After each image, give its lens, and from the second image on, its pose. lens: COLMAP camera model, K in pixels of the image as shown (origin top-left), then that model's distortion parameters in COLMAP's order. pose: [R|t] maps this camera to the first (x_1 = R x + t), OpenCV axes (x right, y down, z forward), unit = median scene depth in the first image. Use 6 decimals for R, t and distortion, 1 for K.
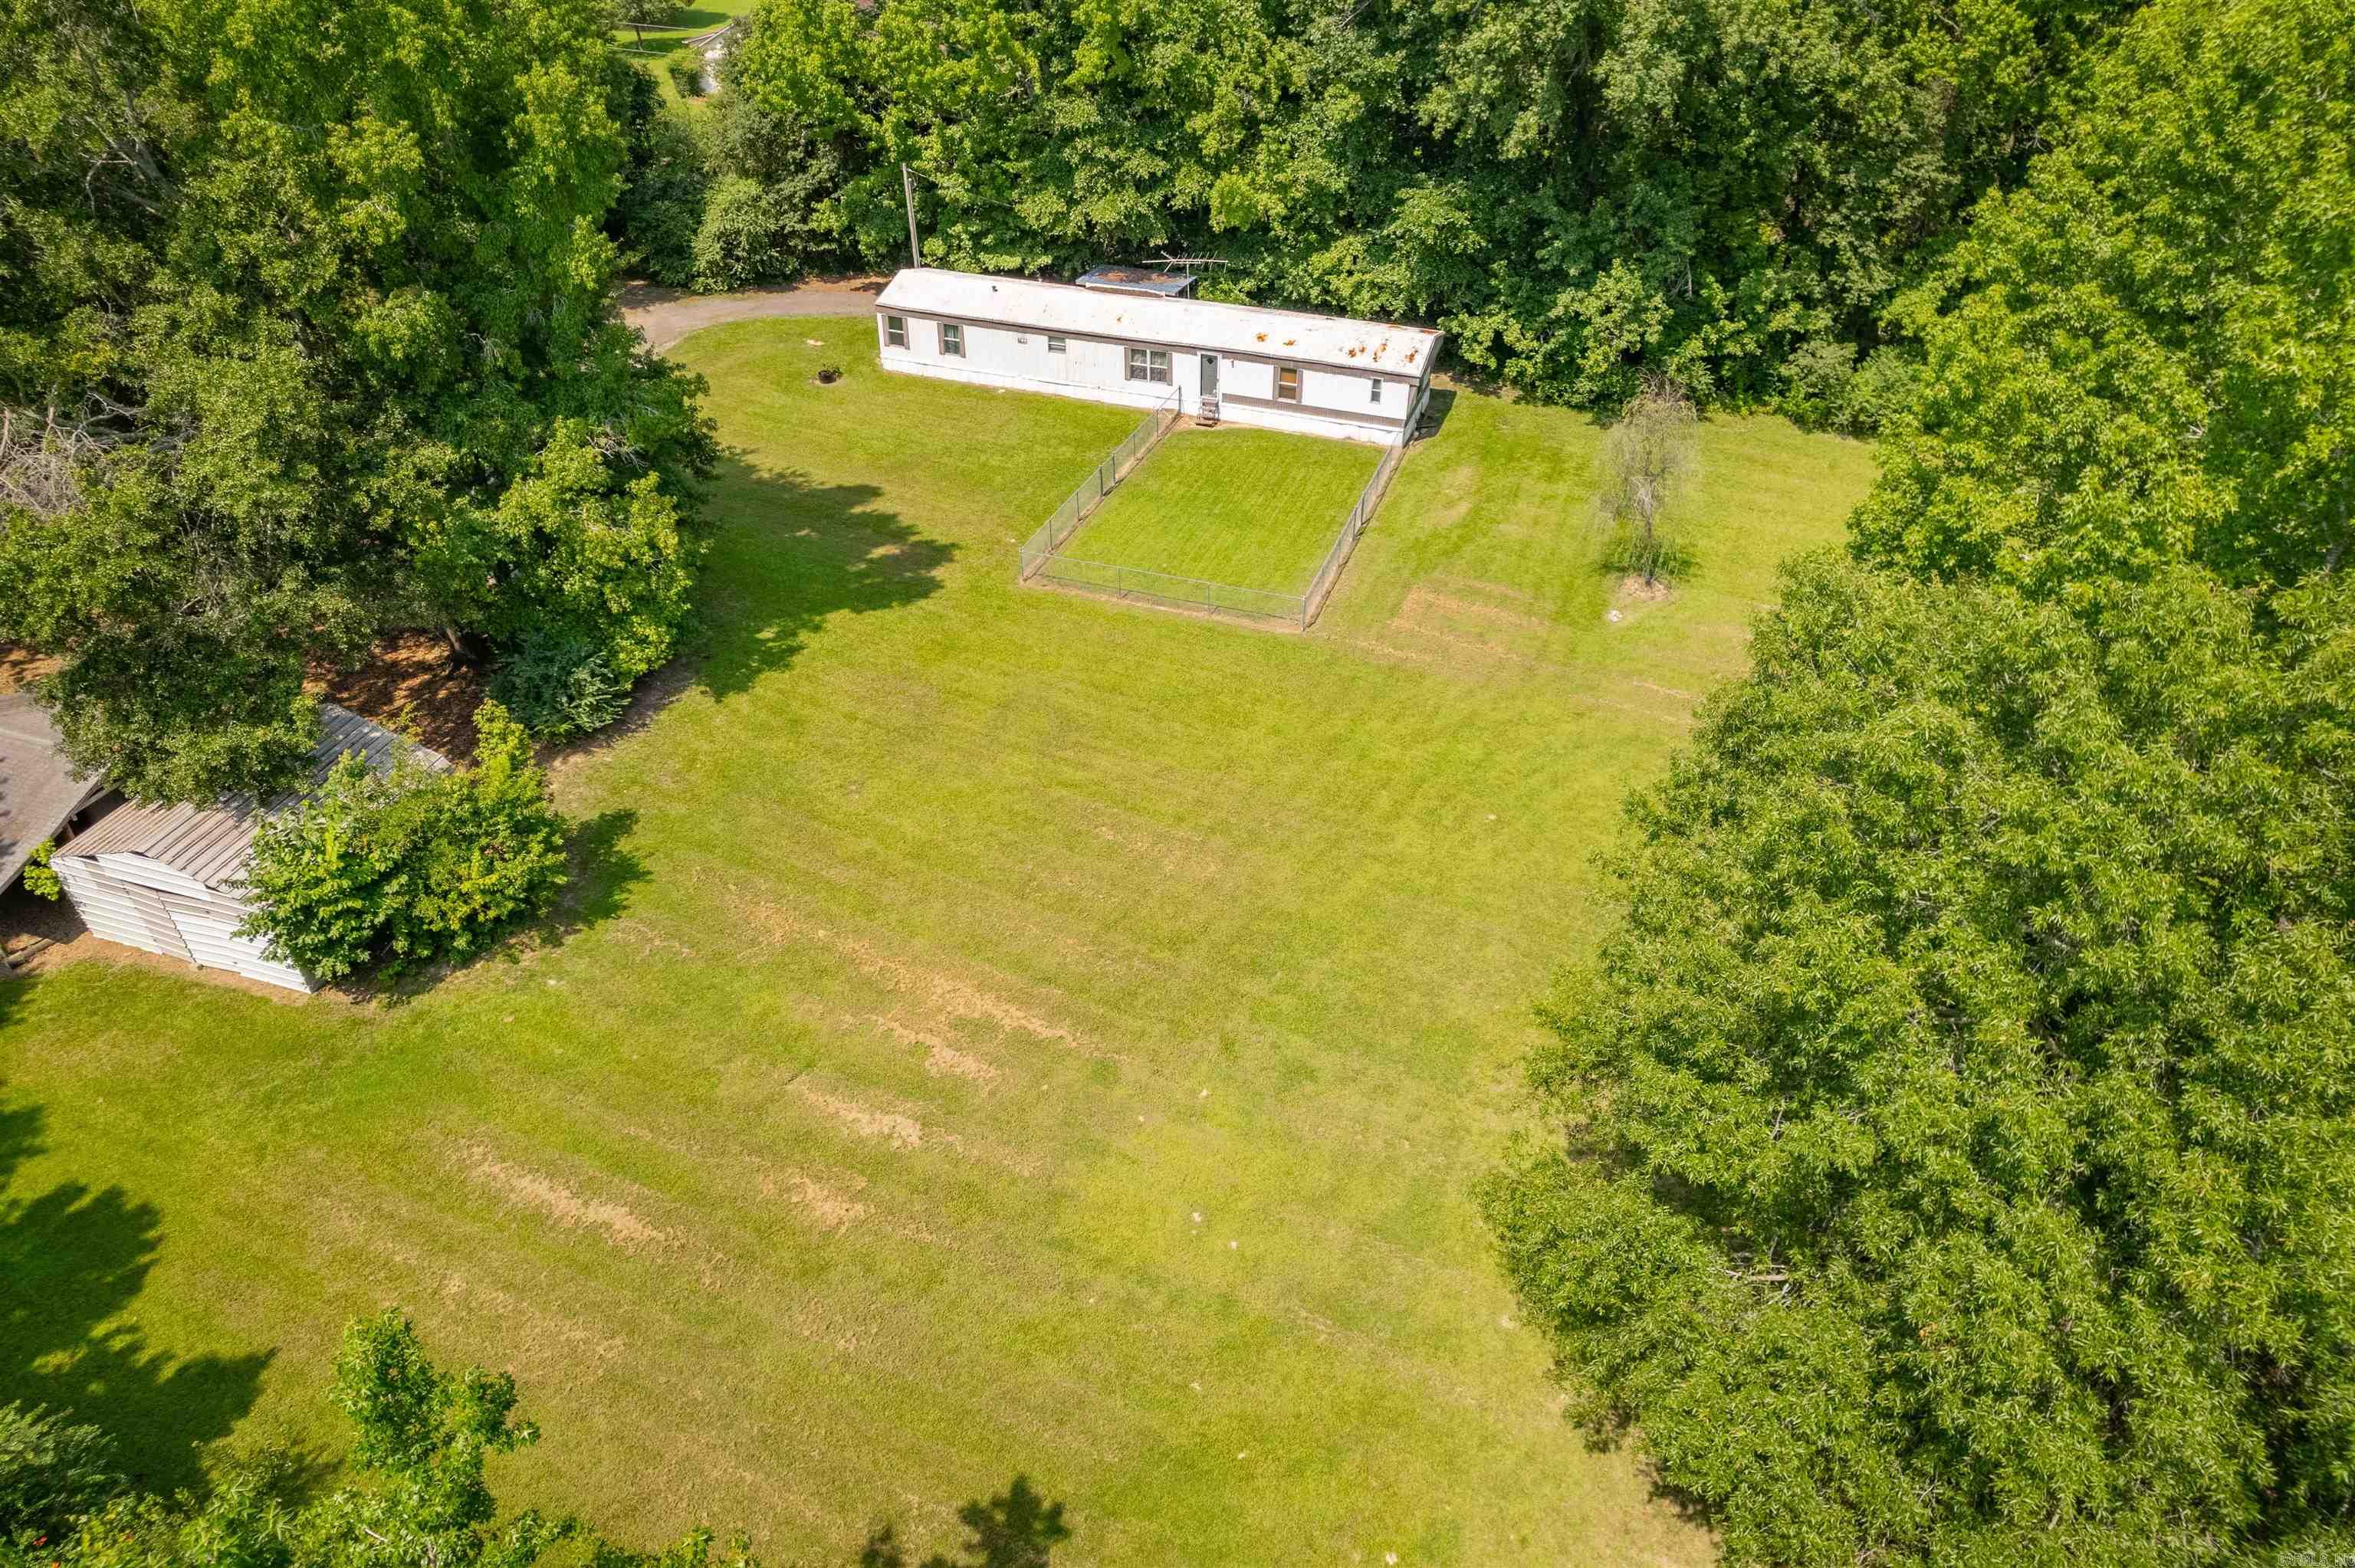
lens RADIAL K [[1499.4, 0, 1187.3], [0, 1499.4, 780.4], [0, 0, 1]] dist [-0.055723, 0.046187]
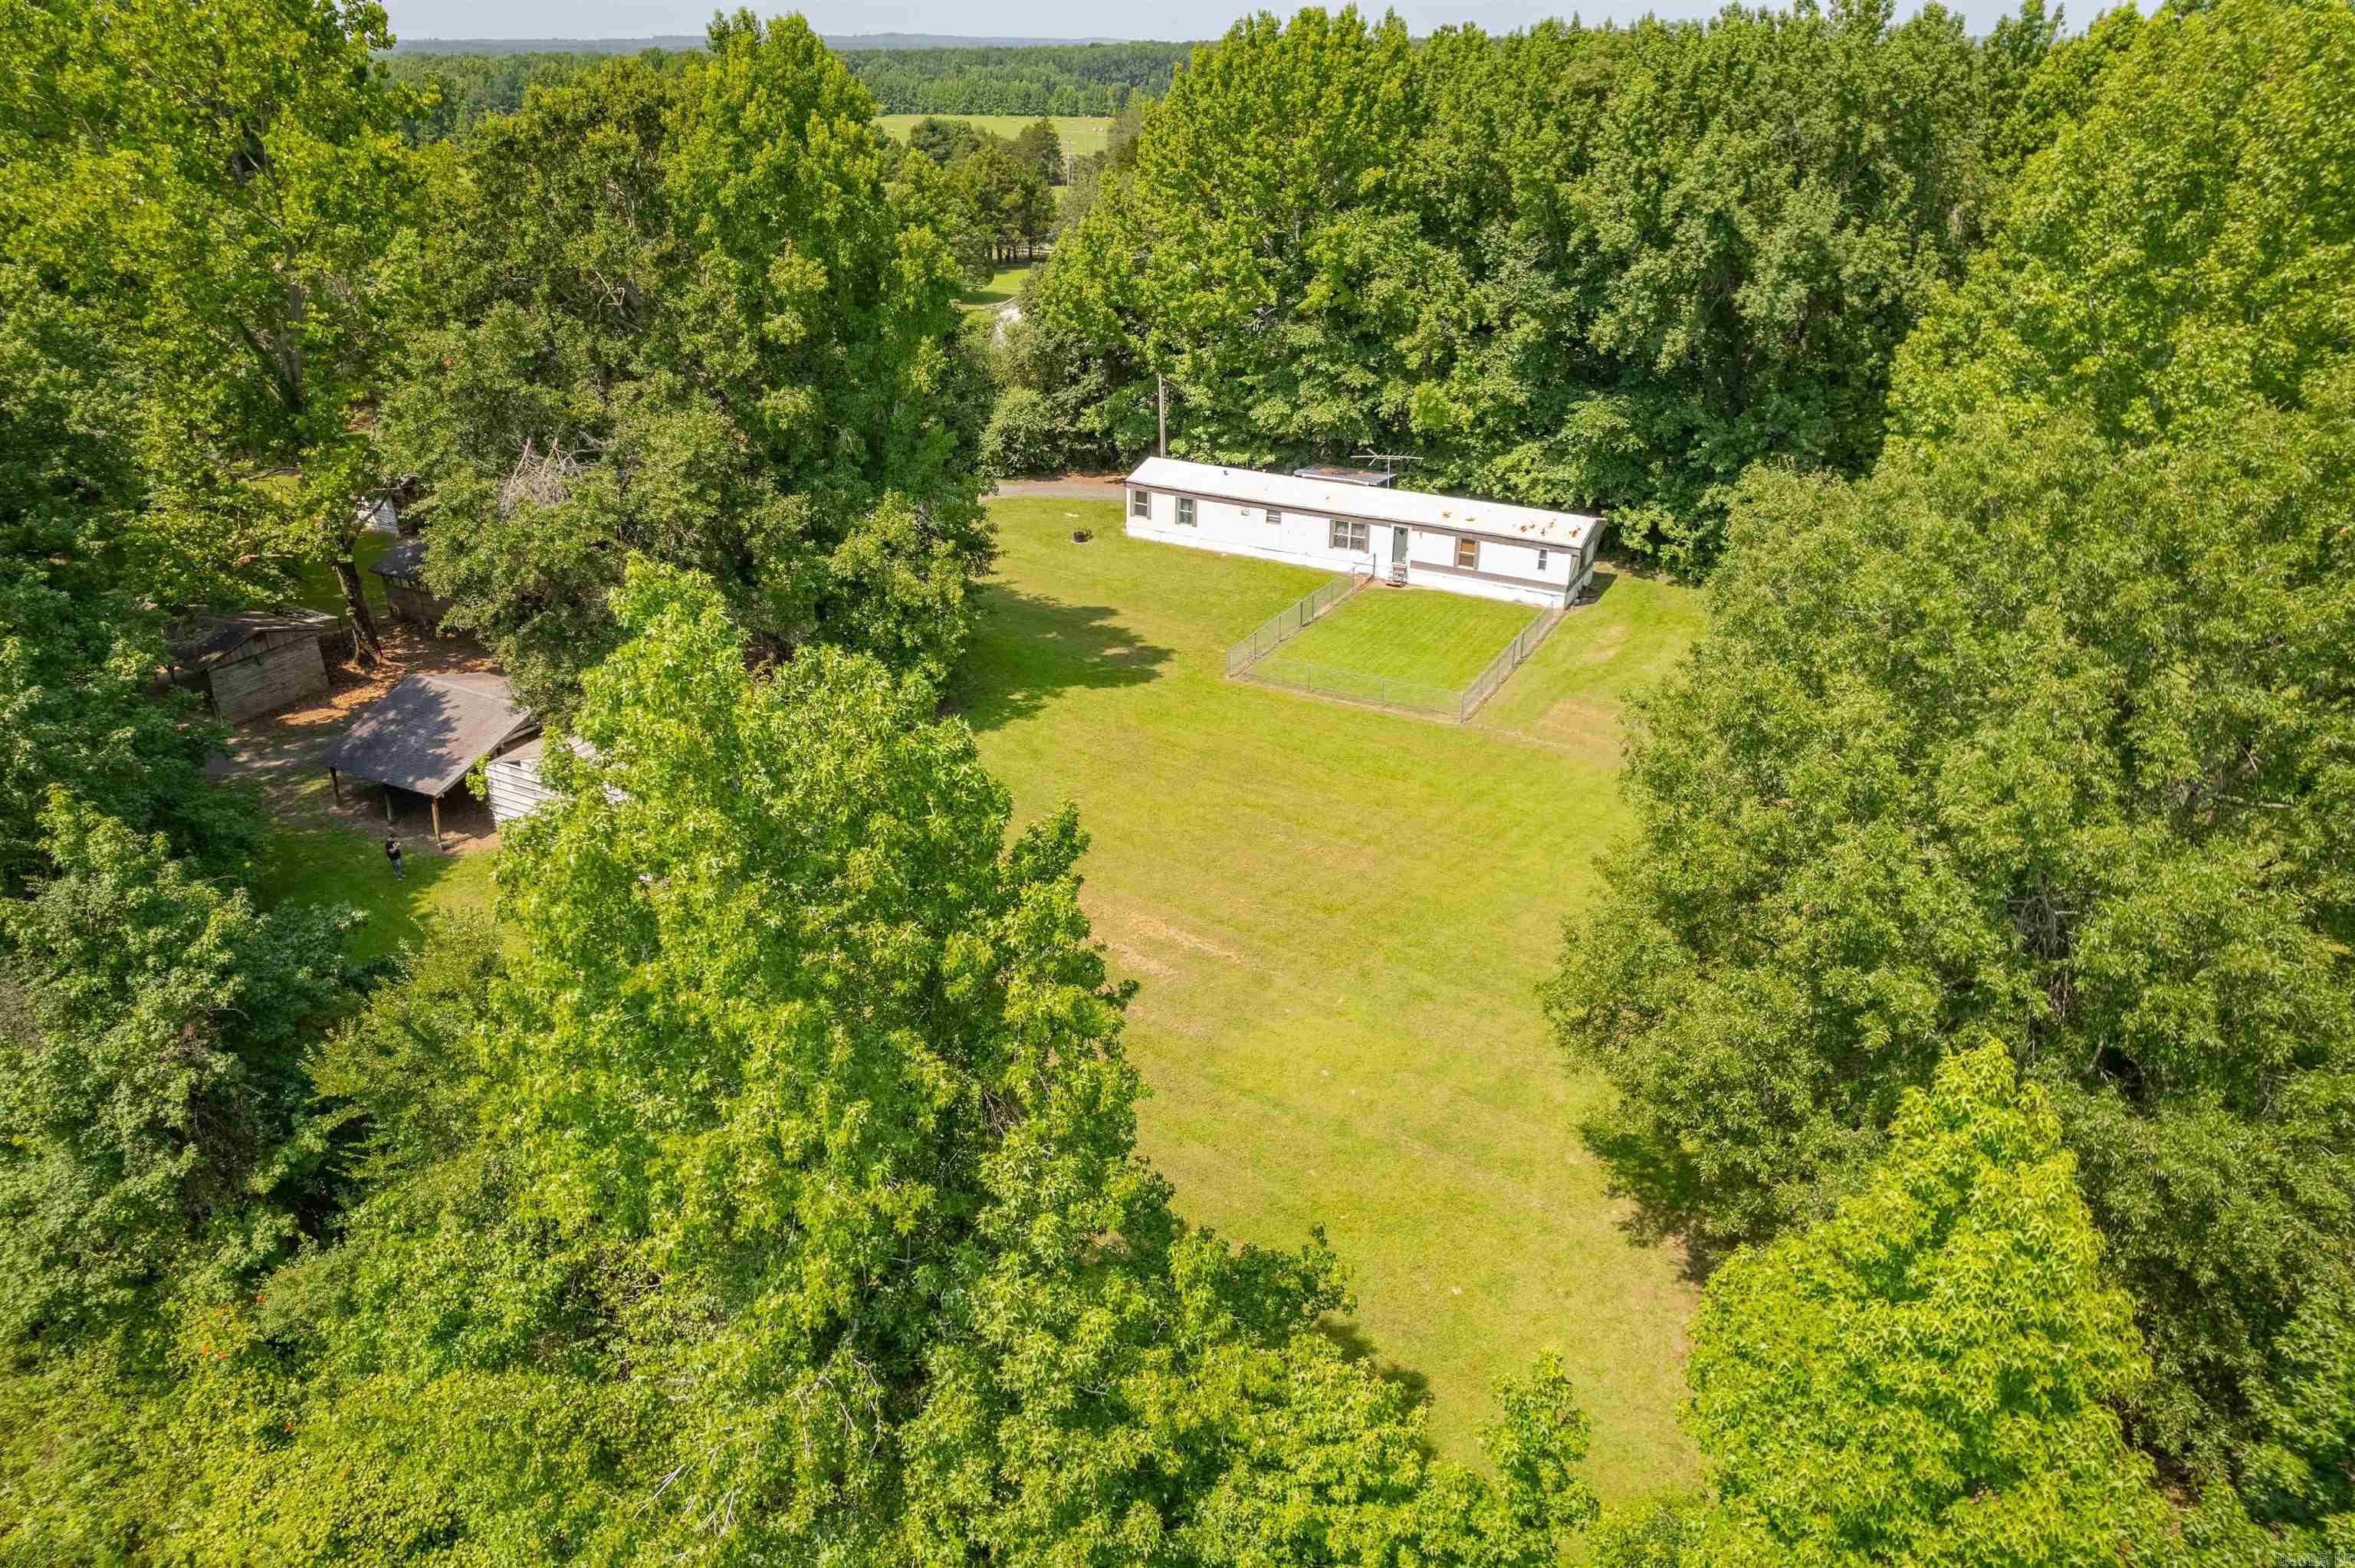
lens RADIAL K [[1499.4, 0, 1193.9], [0, 1499.4, 794.7], [0, 0, 1]] dist [-0.055723, 0.046187]
pose [[0.988841, 0.067306, -0.132901, 0.028822], [-0.090959, 0.979302, -0.180814, 0.181564], [0.117981, 0.190885, 0.974497, -0.157279]]
